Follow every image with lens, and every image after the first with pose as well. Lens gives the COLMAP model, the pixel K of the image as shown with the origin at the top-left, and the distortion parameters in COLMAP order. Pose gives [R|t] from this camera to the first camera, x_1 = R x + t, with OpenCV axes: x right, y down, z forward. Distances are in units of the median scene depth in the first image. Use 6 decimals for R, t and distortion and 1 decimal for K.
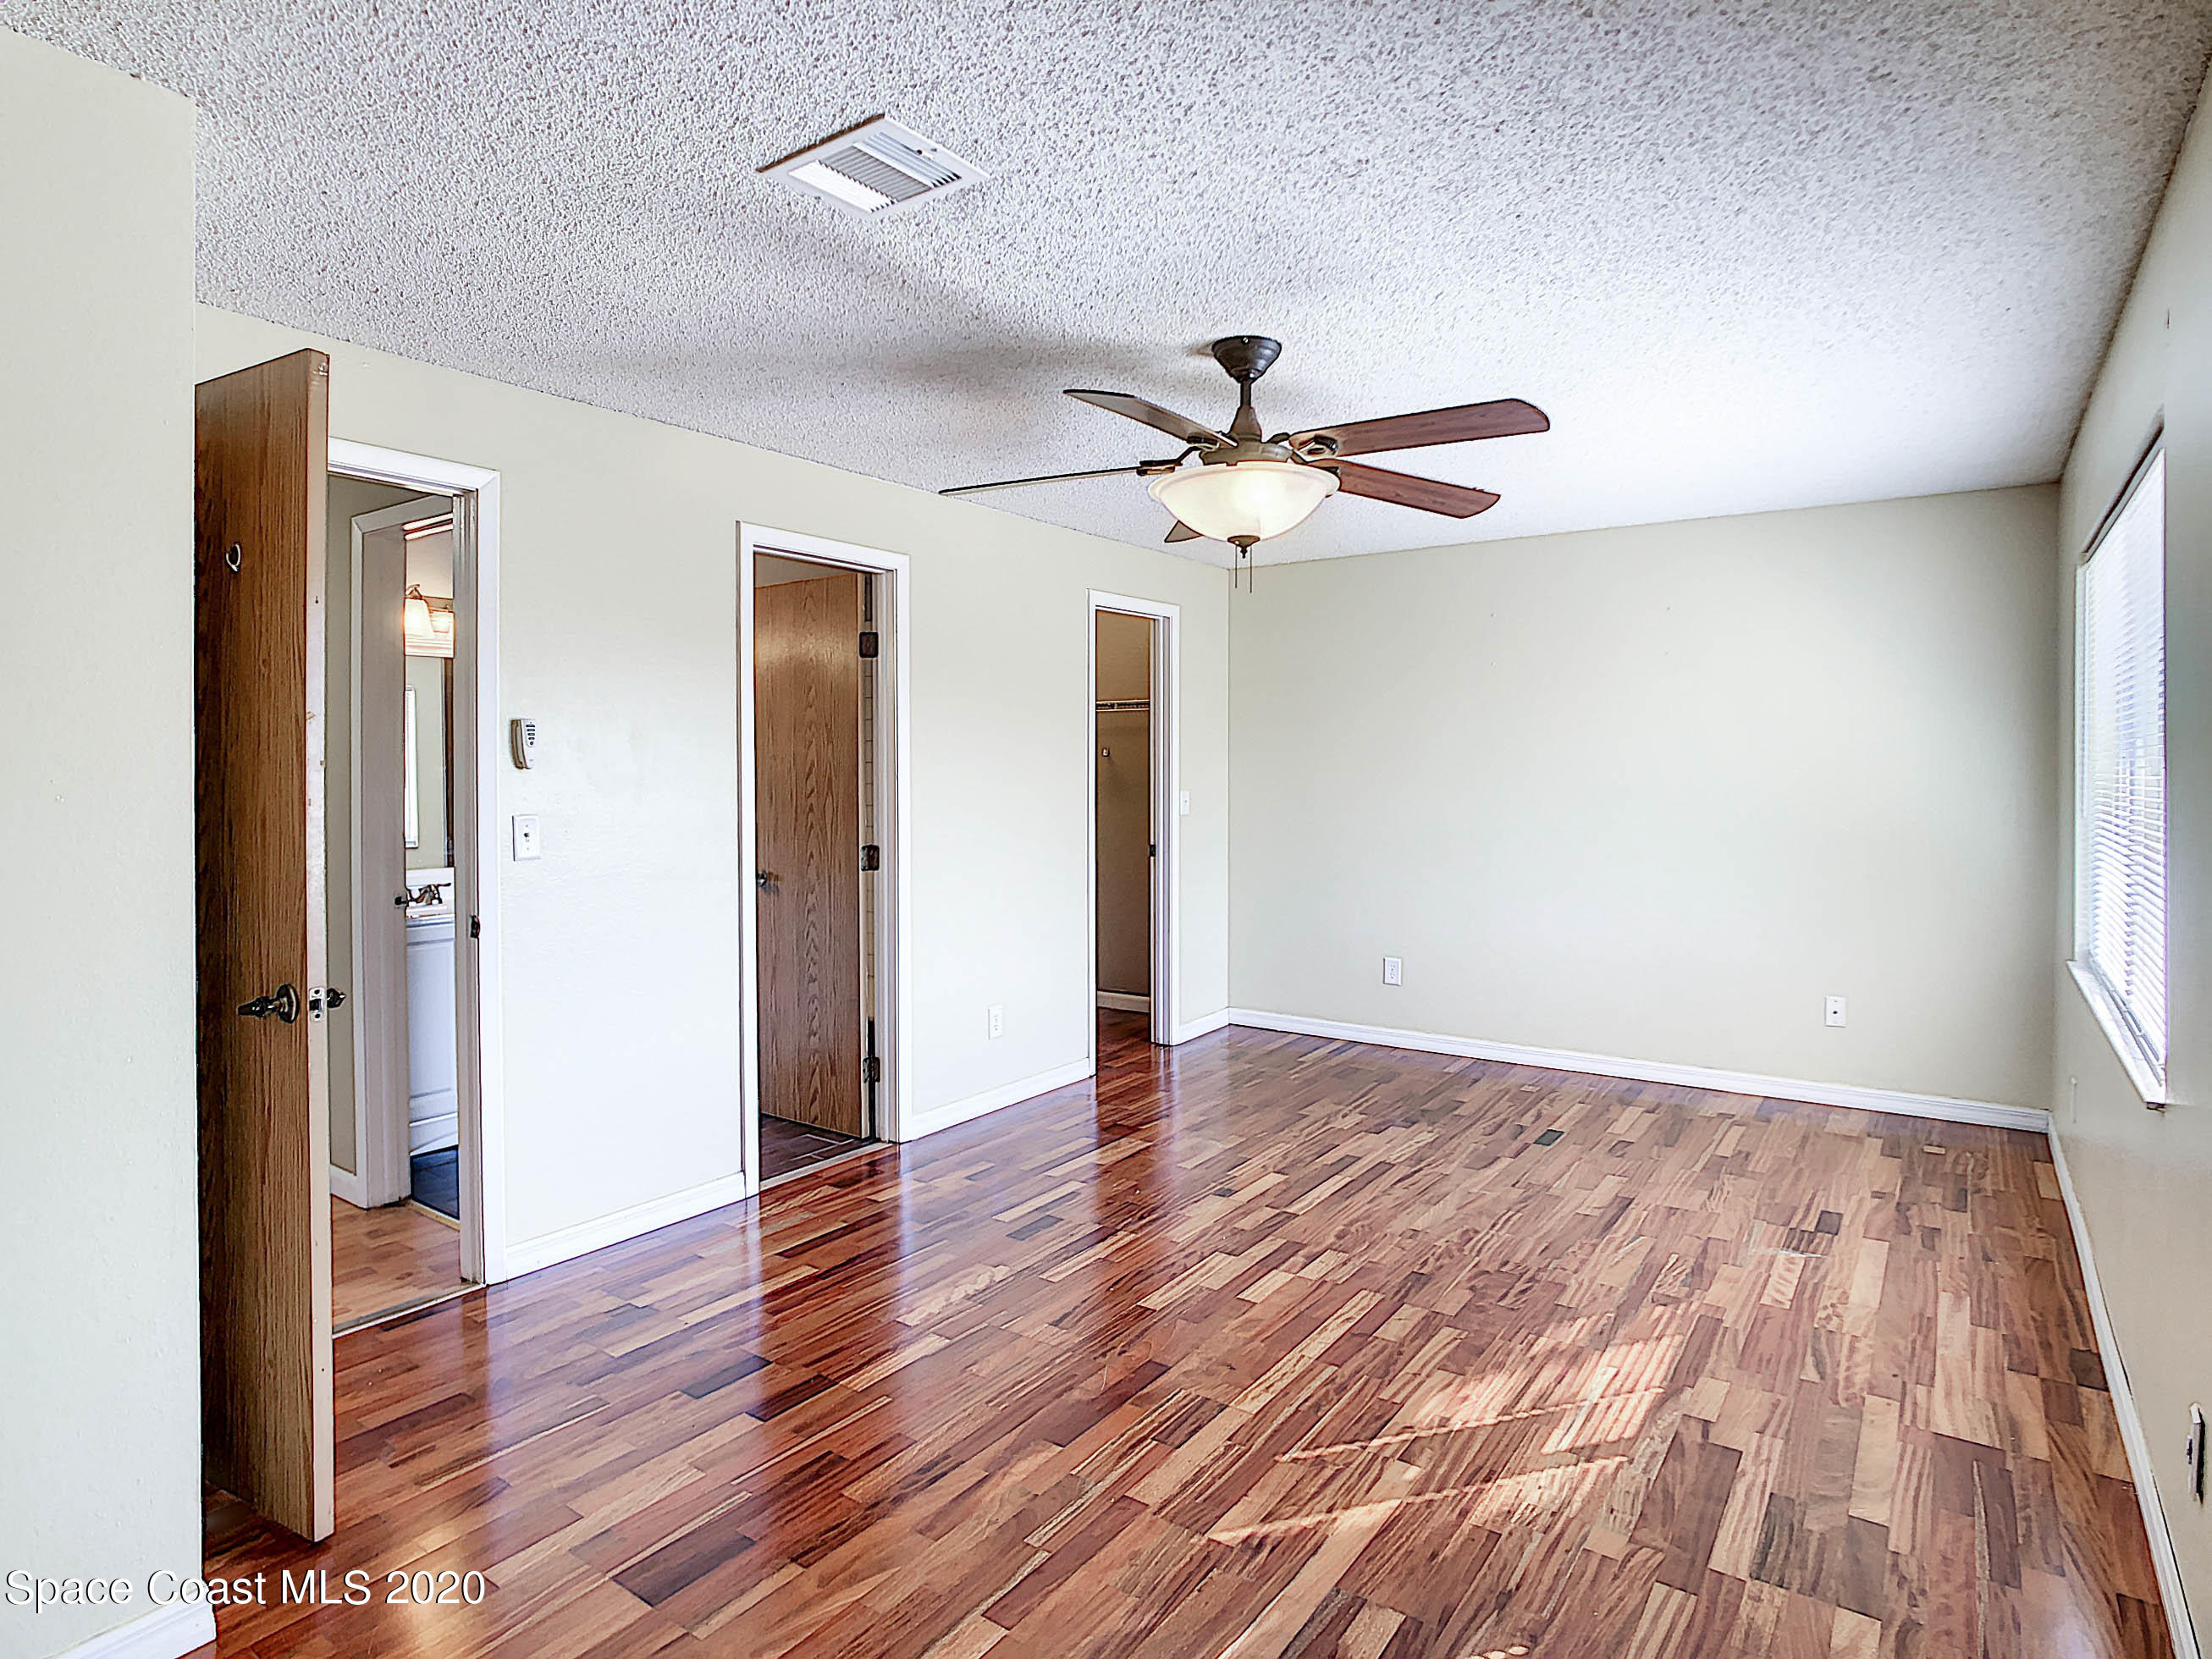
lens RADIAL K [[1234.0, 0, 1126.9], [0, 1234.0, 766.9], [0, 0, 1]] dist [-0.038267, 0.018368]
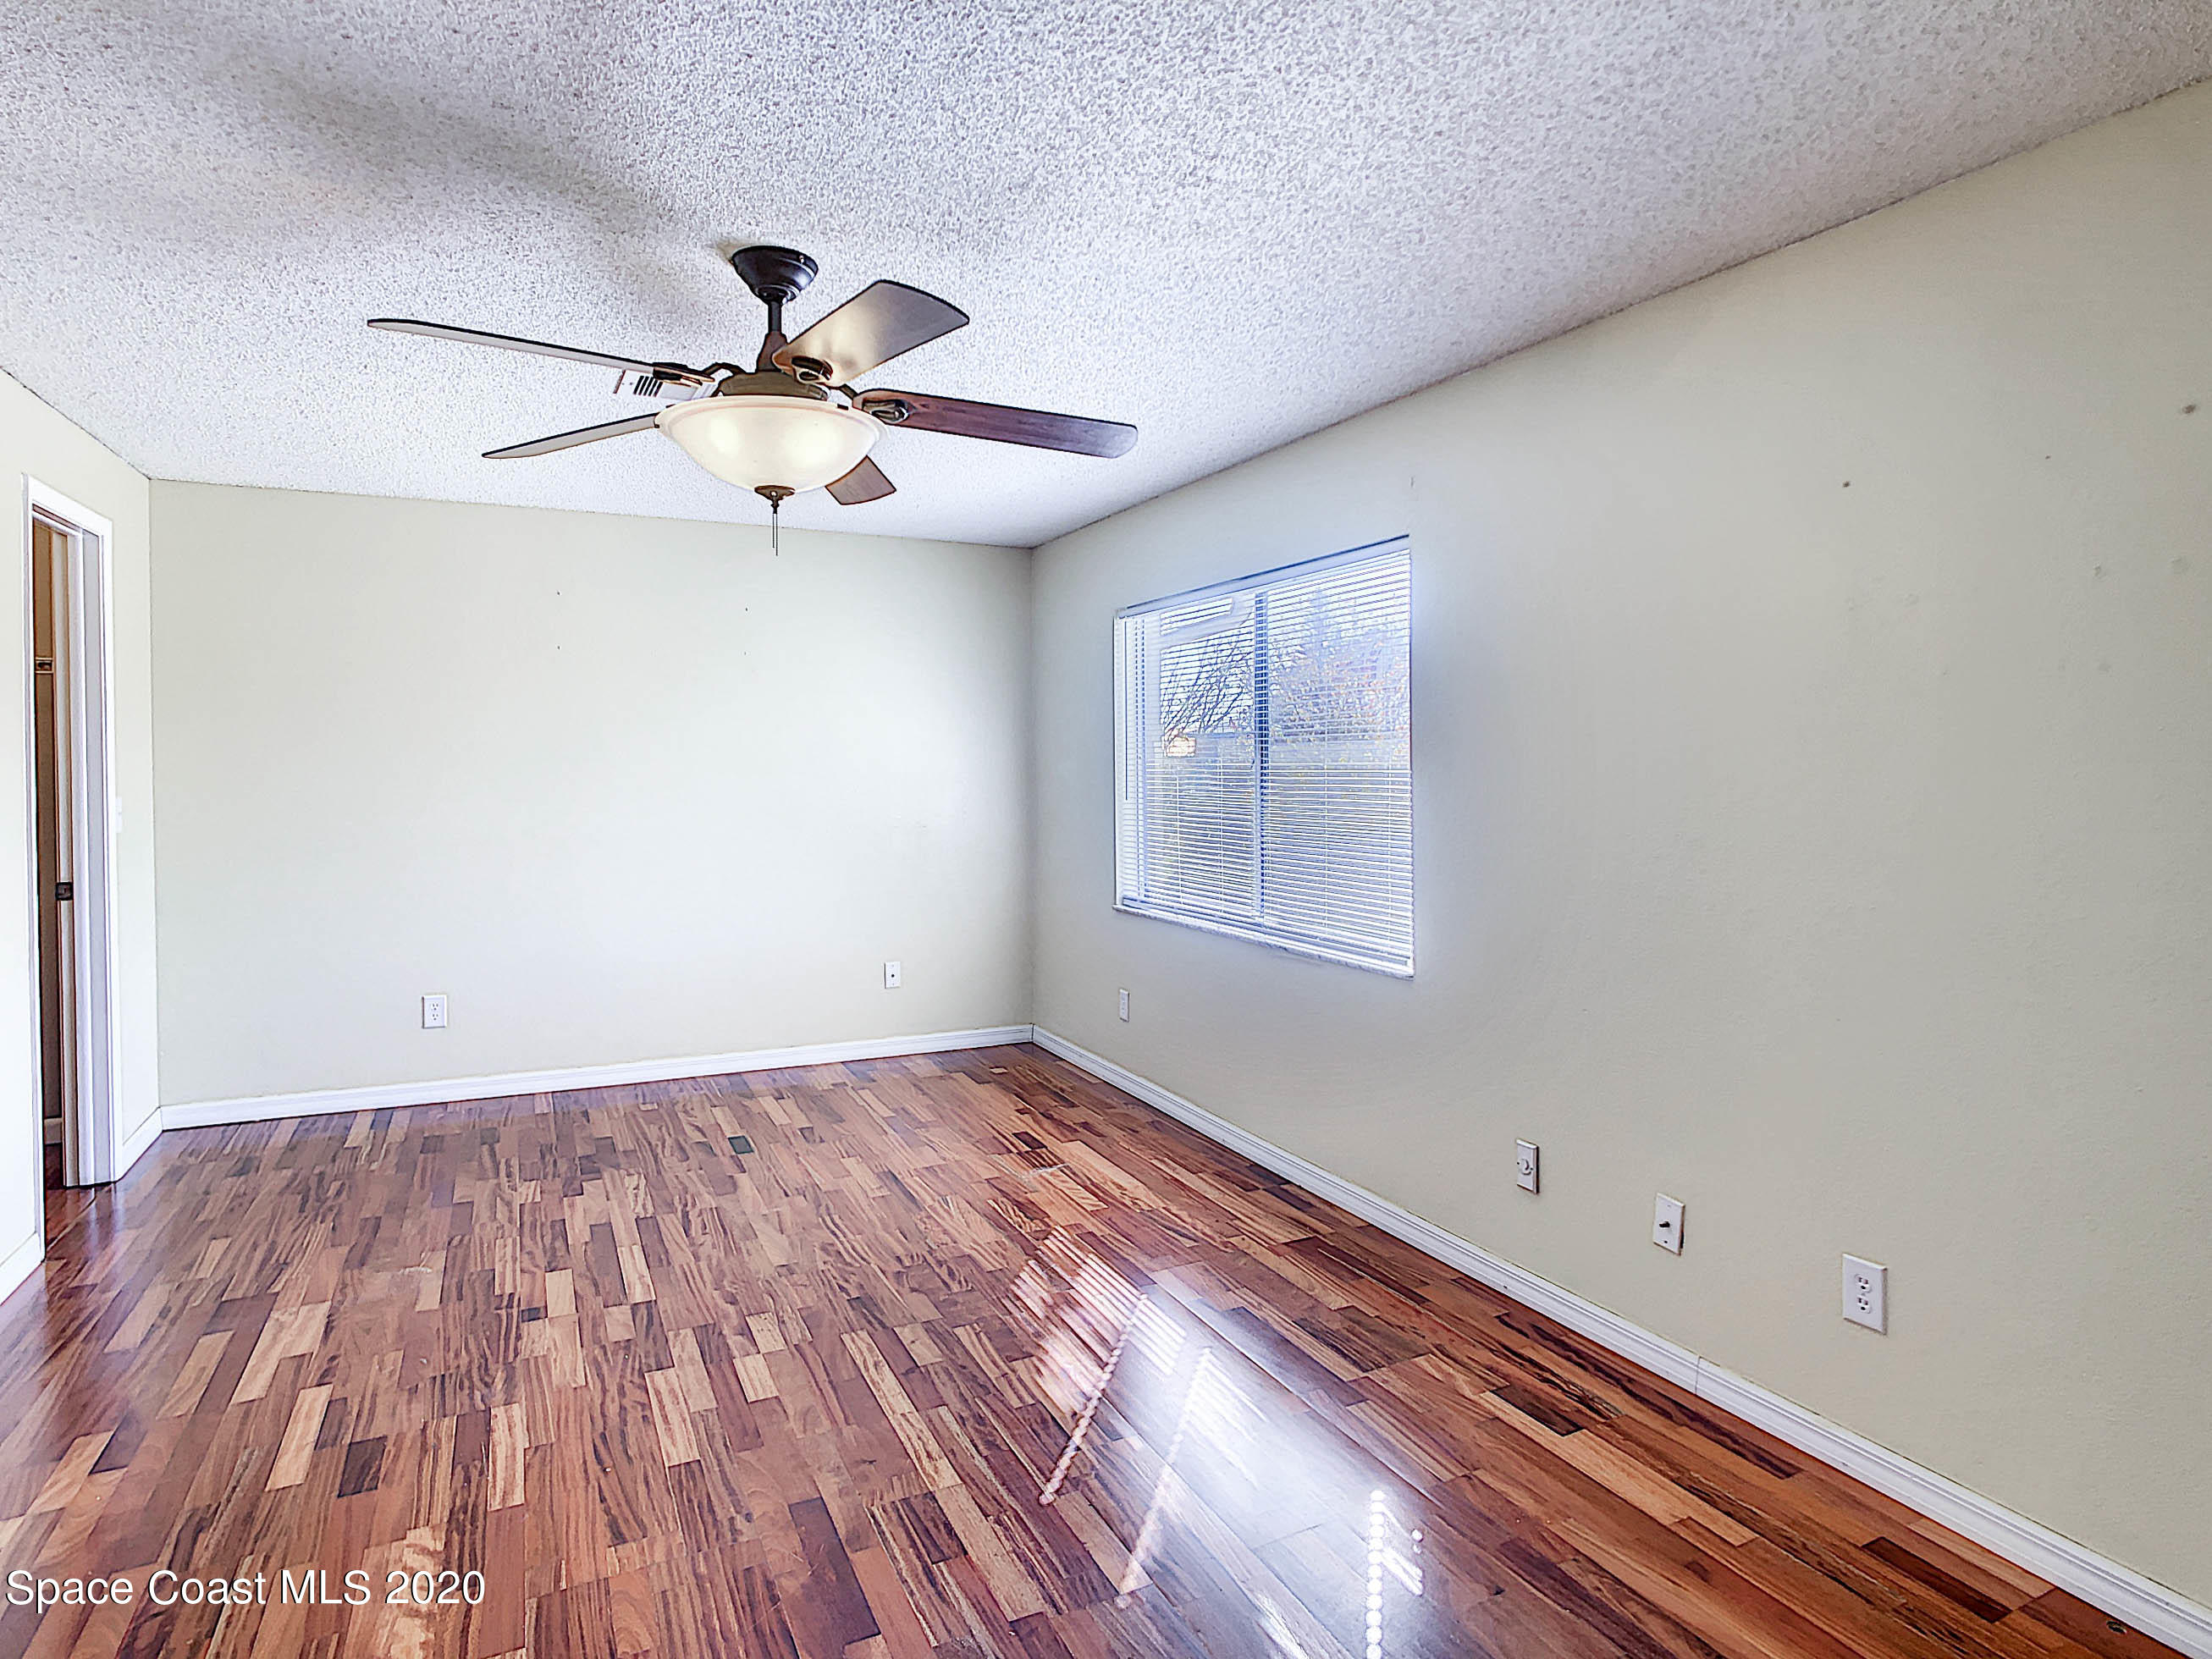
lens RADIAL K [[1234.0, 0, 1126.9], [0, 1234.0, 766.9], [0, 0, 1]] dist [-0.038267, 0.018368]
pose [[0.482192, -0.003571, 0.876058, -0.485142], [0.000089, 0.999992, 0.004027, -0.000129], [-0.876066, -0.001864, 0.482188, 0.362503]]
